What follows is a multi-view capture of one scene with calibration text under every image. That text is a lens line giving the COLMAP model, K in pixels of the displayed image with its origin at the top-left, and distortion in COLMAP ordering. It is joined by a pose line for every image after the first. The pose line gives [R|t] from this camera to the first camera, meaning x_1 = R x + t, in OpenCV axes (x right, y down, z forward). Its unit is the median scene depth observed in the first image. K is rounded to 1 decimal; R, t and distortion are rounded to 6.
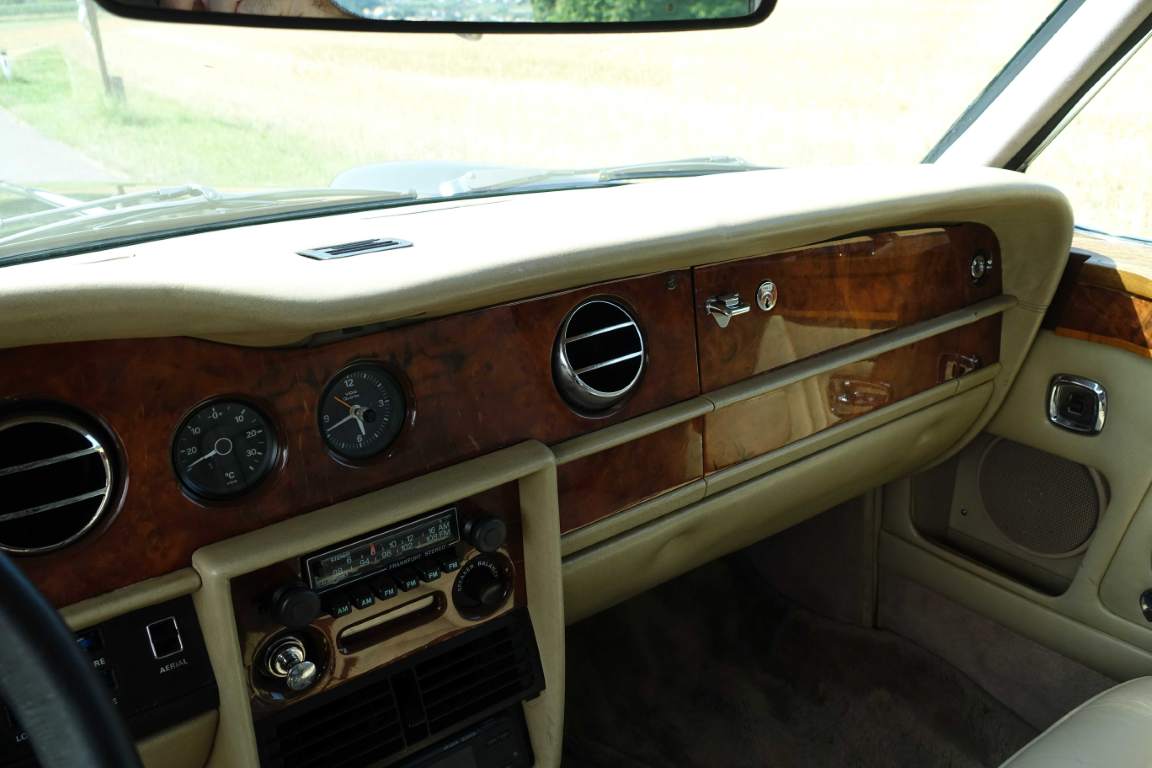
lens RADIAL K [[980.1, 0, 576.0], [0, 980.1, 384.0], [0, 0, 1]] dist [0.008710, 0.000606]
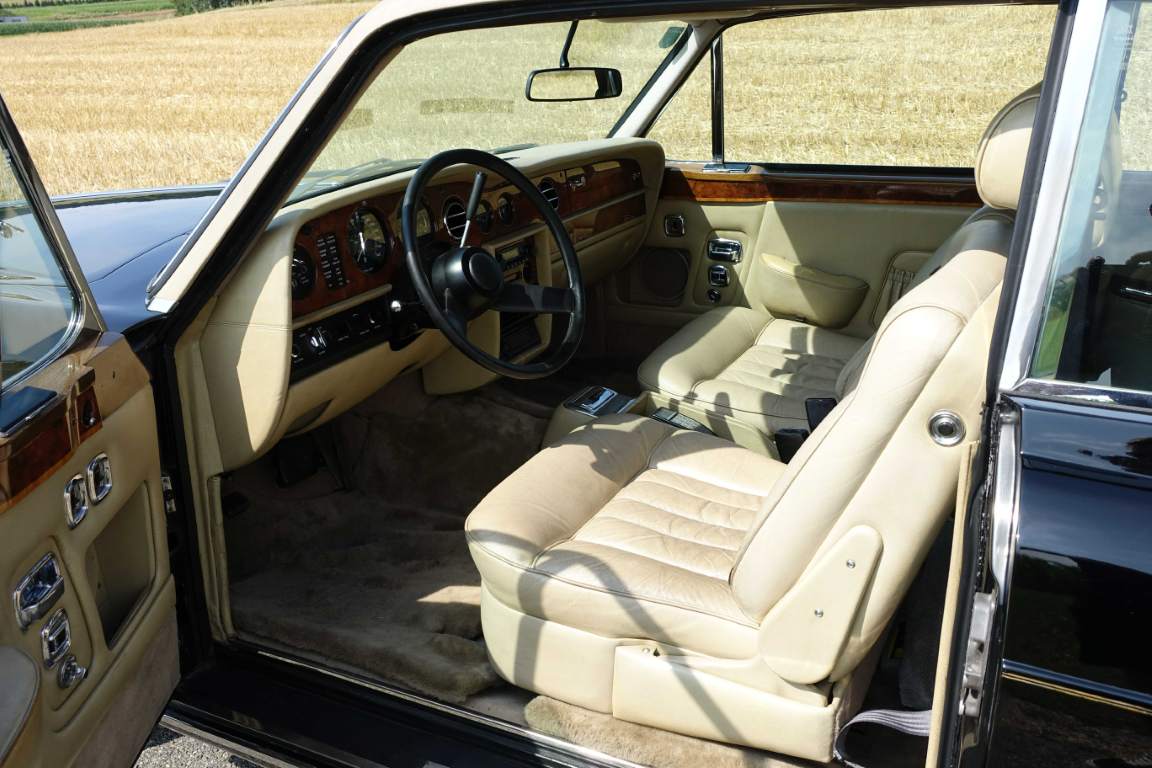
lens RADIAL K [[1017.2, 0, 576.0], [0, 1017.2, 384.0], [0, 0, 1]] dist [0.010042, -0.013554]
pose [[0.897573, -0.149280, 0.414824, -0.977755], [0.164780, 0.986329, -0.001598, 0.422672], [-0.408914, 0.069789, 0.909900, -1.424706]]
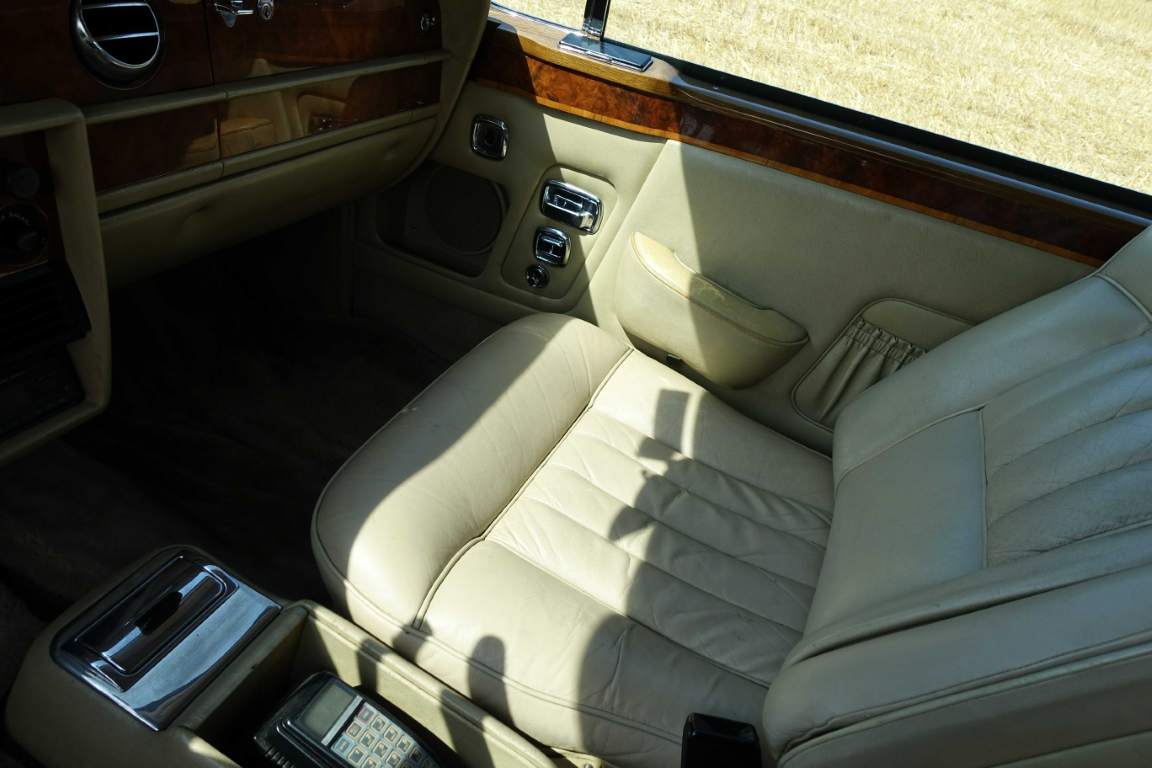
lens RADIAL K [[795.0, 0, 576.0], [0, 795.0, 384.0], [0, 0, 1]] dist [-0.011474, 0.001279]
pose [[0.826768, -0.101719, 0.553270, -0.061315], [-0.035393, 0.972162, 0.231621, 0.100991], [-0.561428, -0.211079, 0.800153, -0.065788]]
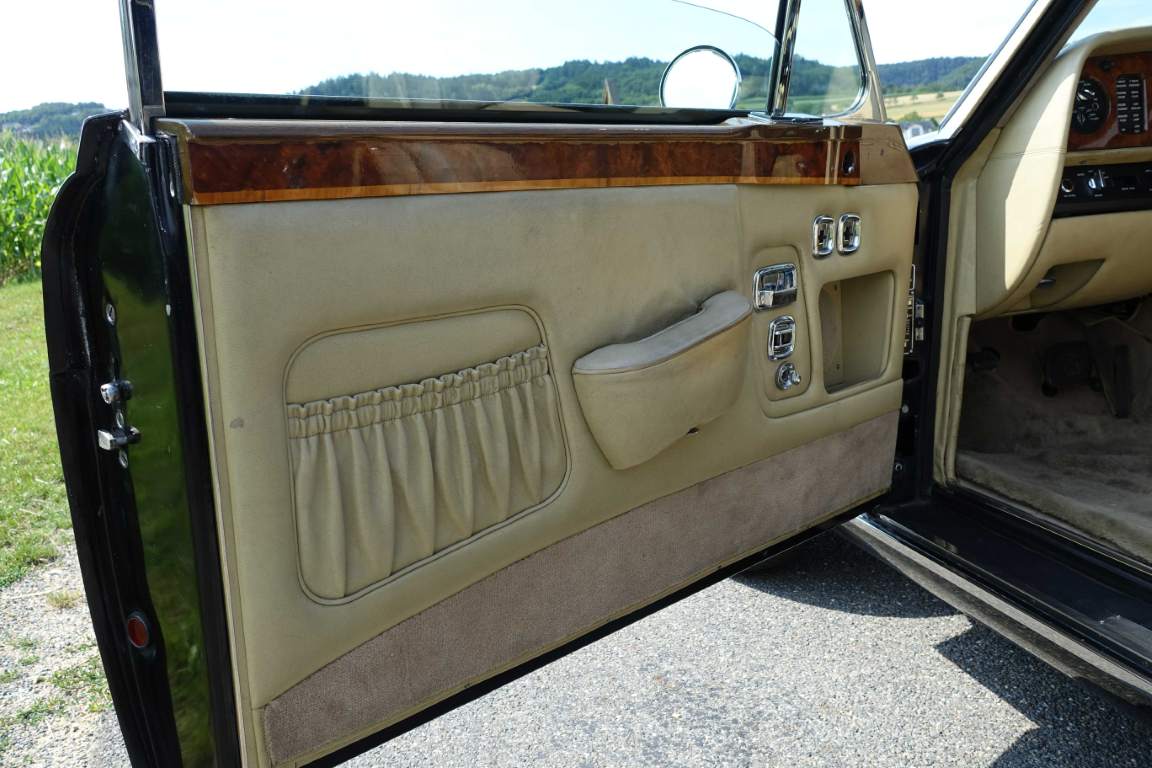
lens RADIAL K [[1017.2, 0, 576.0], [0, 1017.2, 384.0], [0, 0, 1]] dist [0.010042, -0.013554]
pose [[0.935097, 0.051440, -0.350639, -0.837370], [-0.102156, 0.986537, -0.127705, 0.904414], [0.339350, 0.155236, 0.927763, -1.467282]]
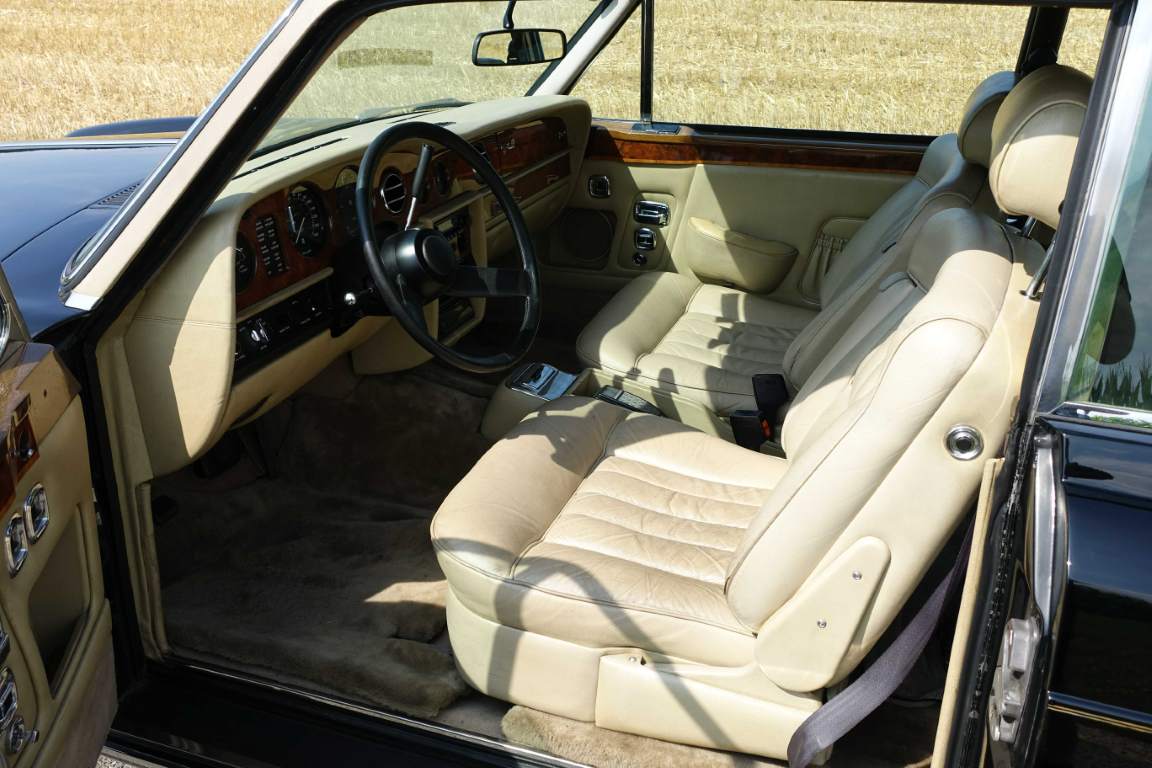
lens RADIAL K [[1017.2, 0, 576.0], [0, 1017.2, 384.0], [0, 0, 1]] dist [0.010042, -0.013554]
pose [[0.833302, -0.193705, 0.517771, -1.065254], [0.173874, 0.980905, 0.087136, 0.297678], [-0.524763, 0.017416, 0.851070, -1.274850]]
